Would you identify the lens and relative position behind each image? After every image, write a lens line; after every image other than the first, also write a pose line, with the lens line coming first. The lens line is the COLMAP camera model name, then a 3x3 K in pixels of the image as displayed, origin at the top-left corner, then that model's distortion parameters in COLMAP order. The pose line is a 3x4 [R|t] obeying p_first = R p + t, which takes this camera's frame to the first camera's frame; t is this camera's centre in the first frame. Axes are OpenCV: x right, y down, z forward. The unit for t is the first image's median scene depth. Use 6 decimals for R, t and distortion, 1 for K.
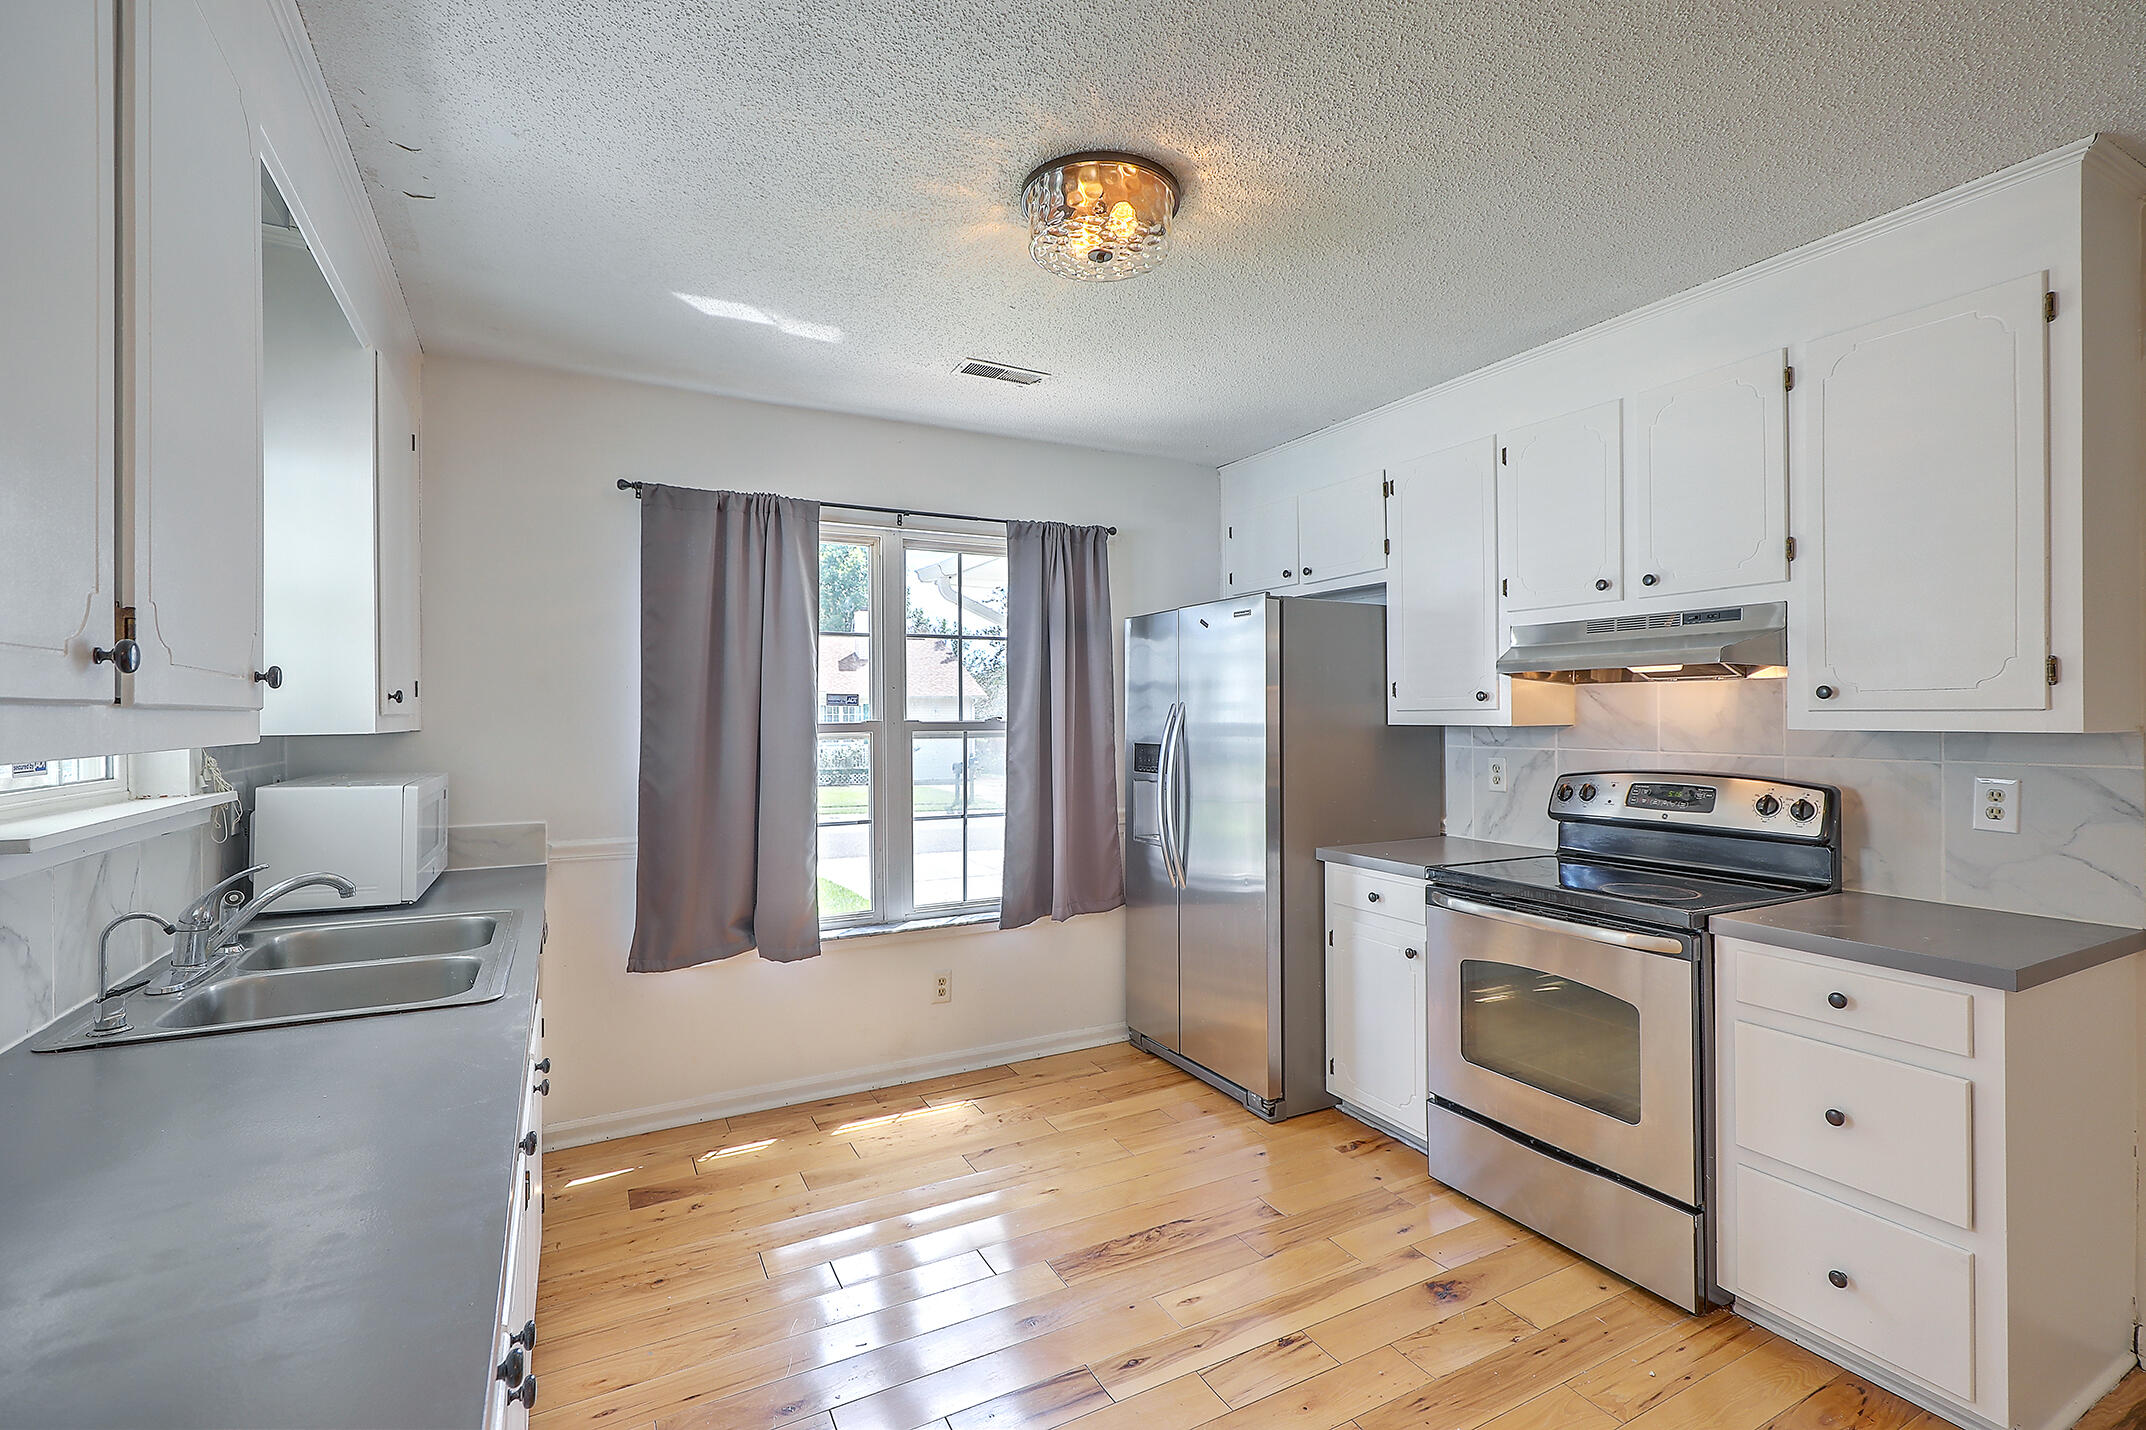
lens RADIAL K [[966.0, 0, 1102.6], [0, 966.0, 714.6], [0, 0, 1]] dist [0.000564, 0.000299]
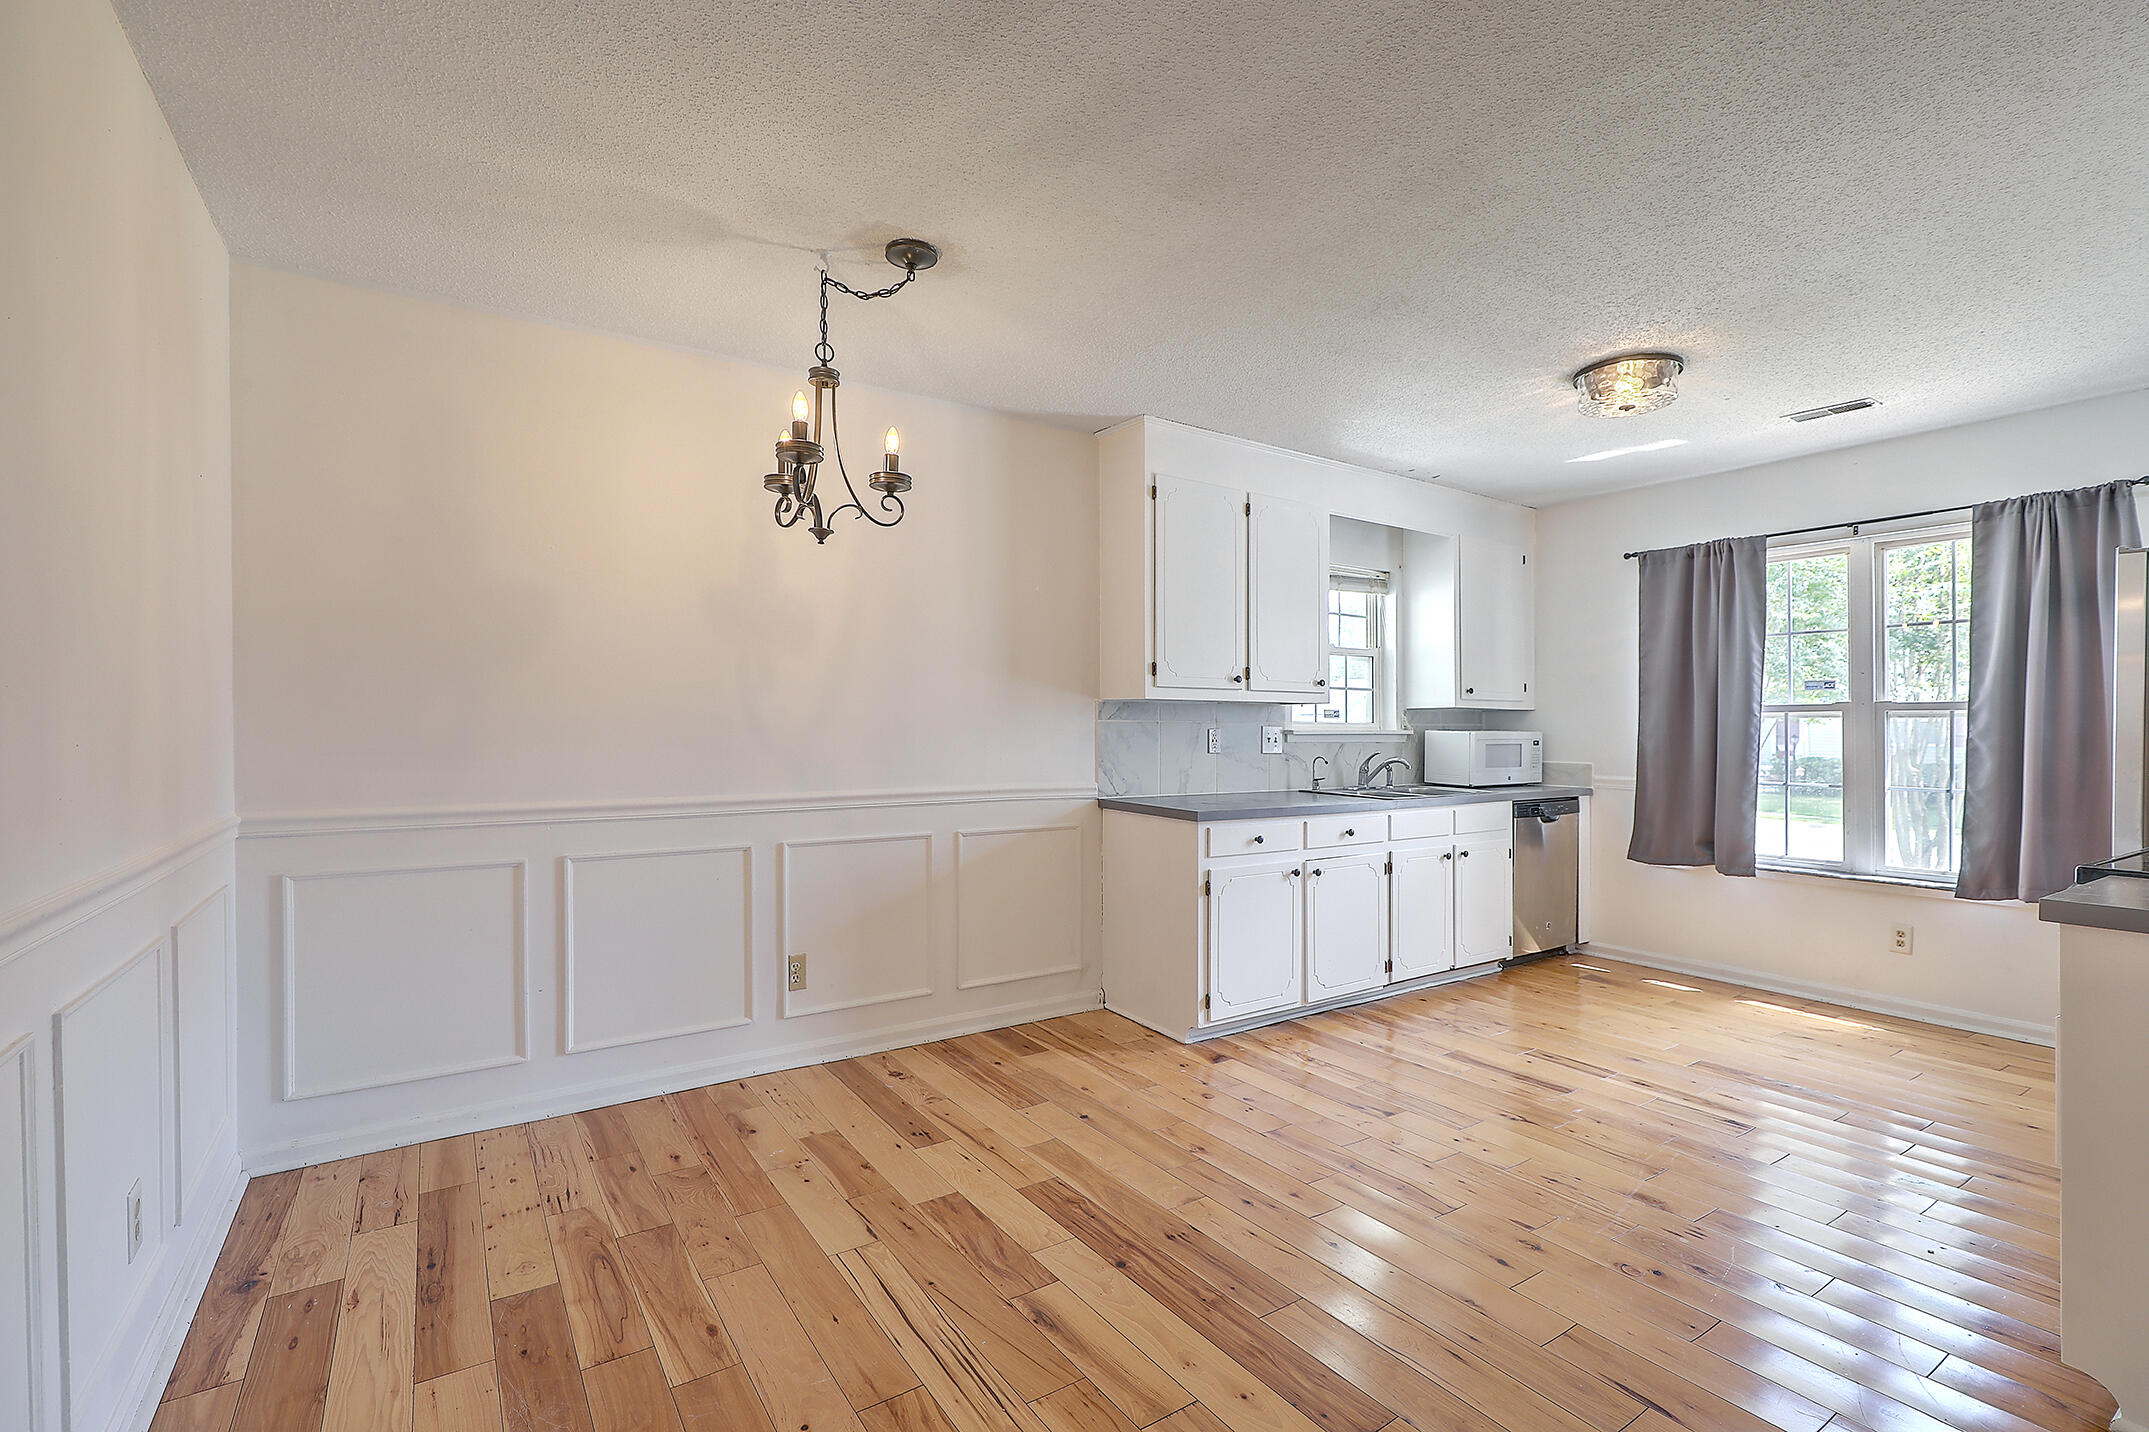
lens RADIAL K [[955.6, 0, 1075.0], [0, 955.6, 720.1], [0, 0, 1]] dist [-0.000528, -0.000214]
pose [[0.090623, -0.004880, -0.995873, 0.918419], [-0.006136, 0.999966, -0.005459, 0.045027], [0.995866, 0.006606, 0.090590, -0.055291]]
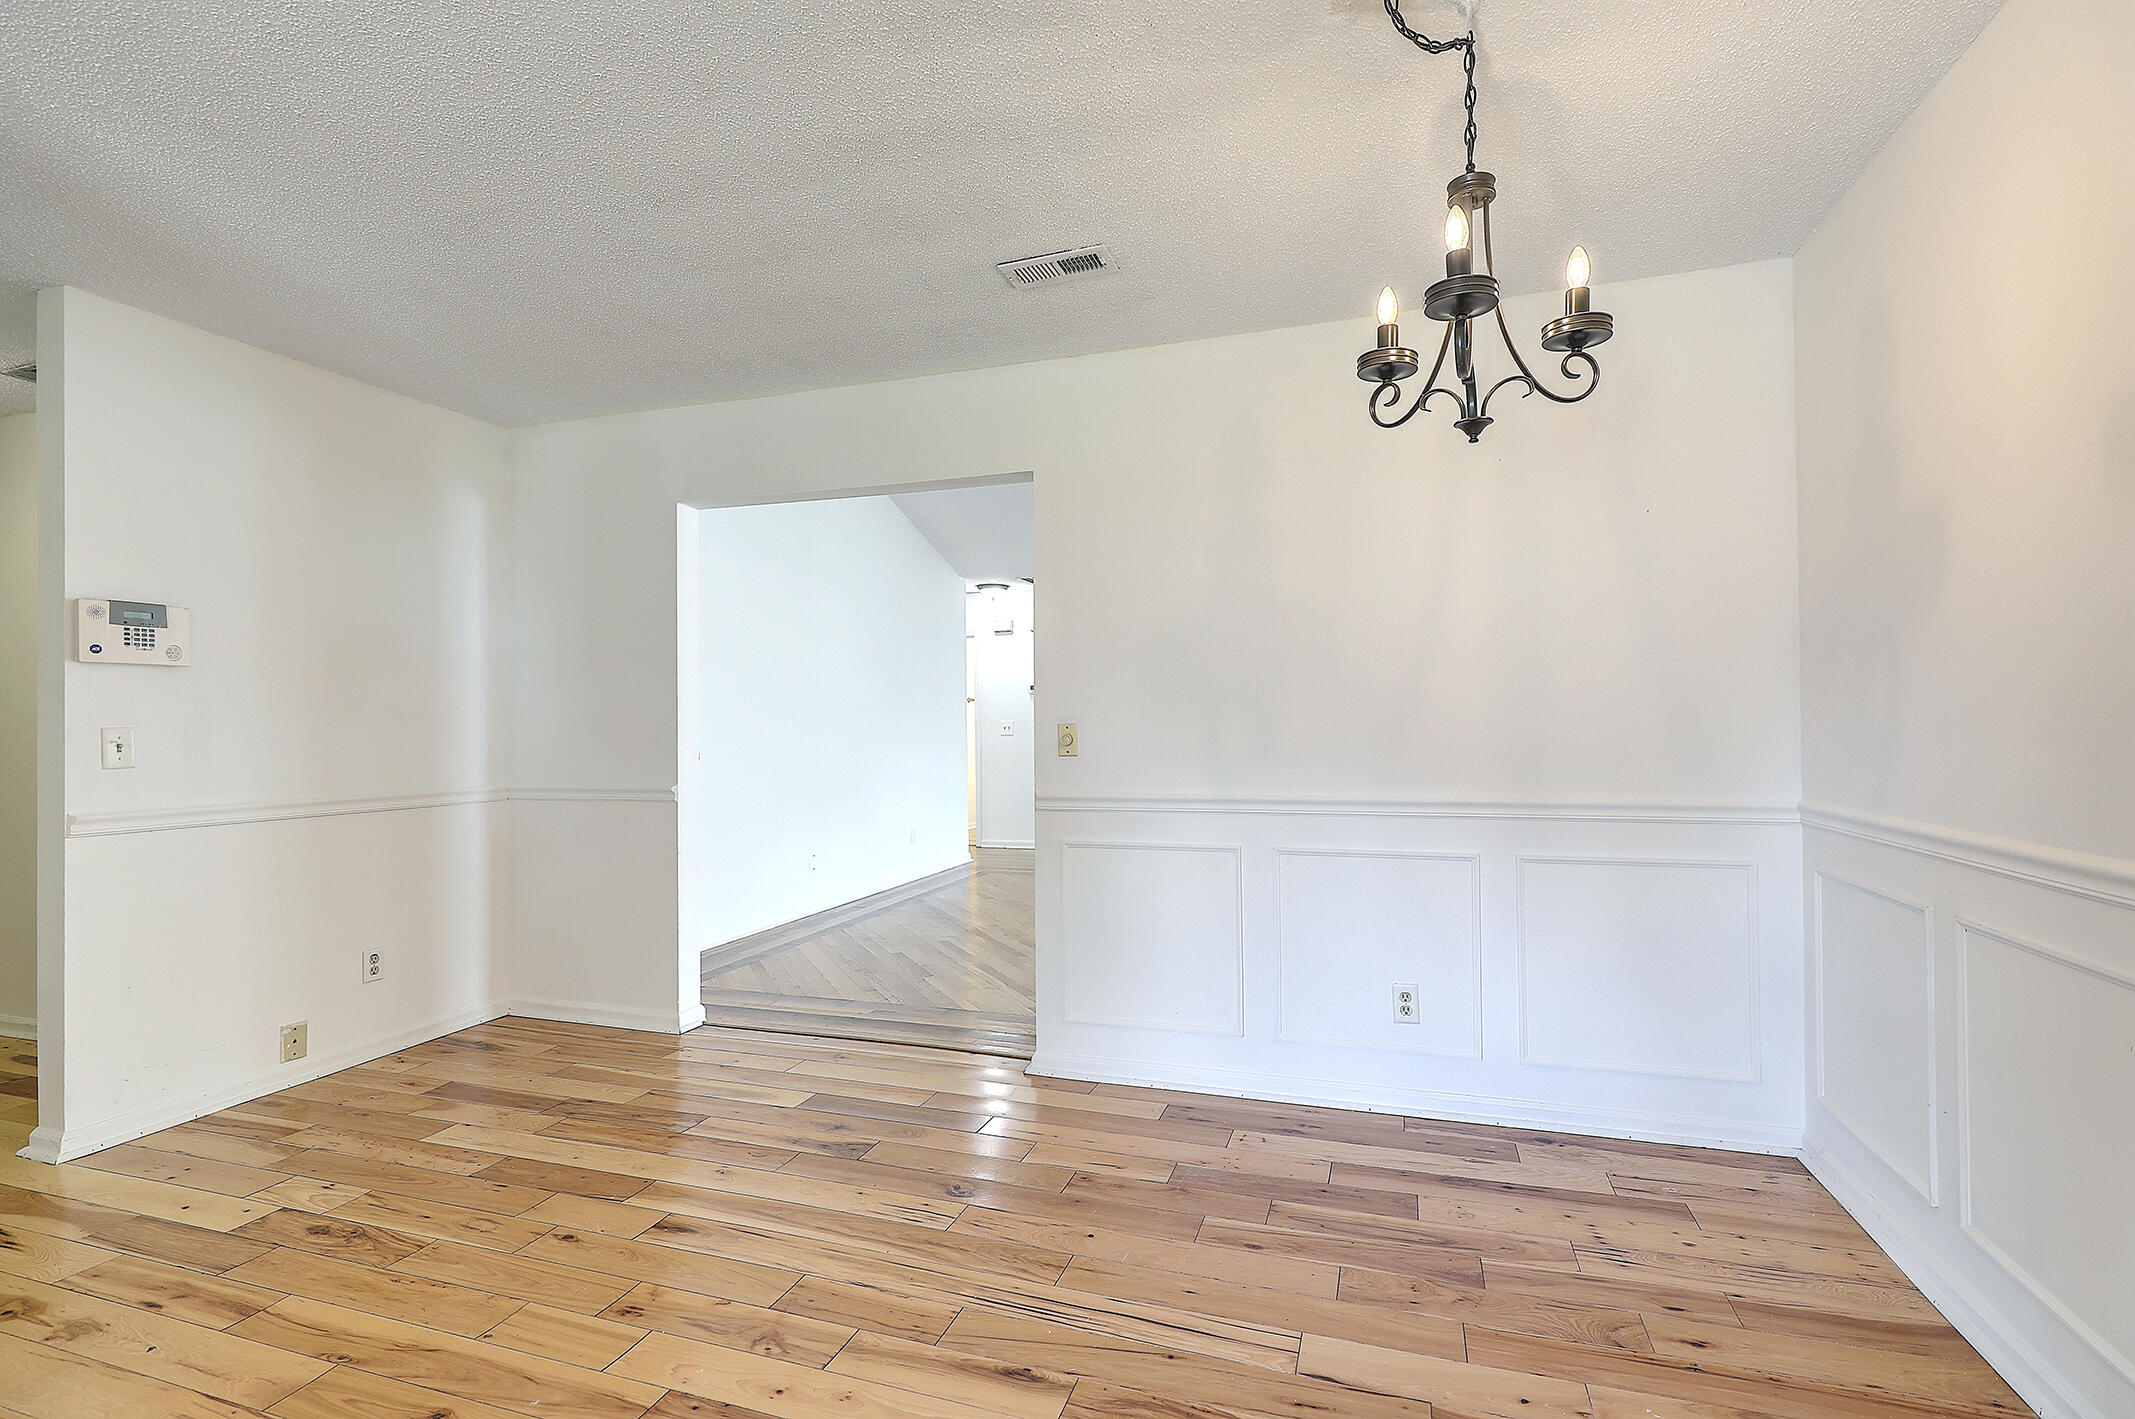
lens RADIAL K [[975.3, 0, 1092.4], [0, 975.3, 696.0], [0, 0, 1]] dist [0.001056, -0.000096]
pose [[-0.691798, 0.028121, 0.721543, -0.050037], [0.012419, 0.999557, -0.027049, 0.048952], [-0.721984, -0.009751, -0.691841, 0.313039]]
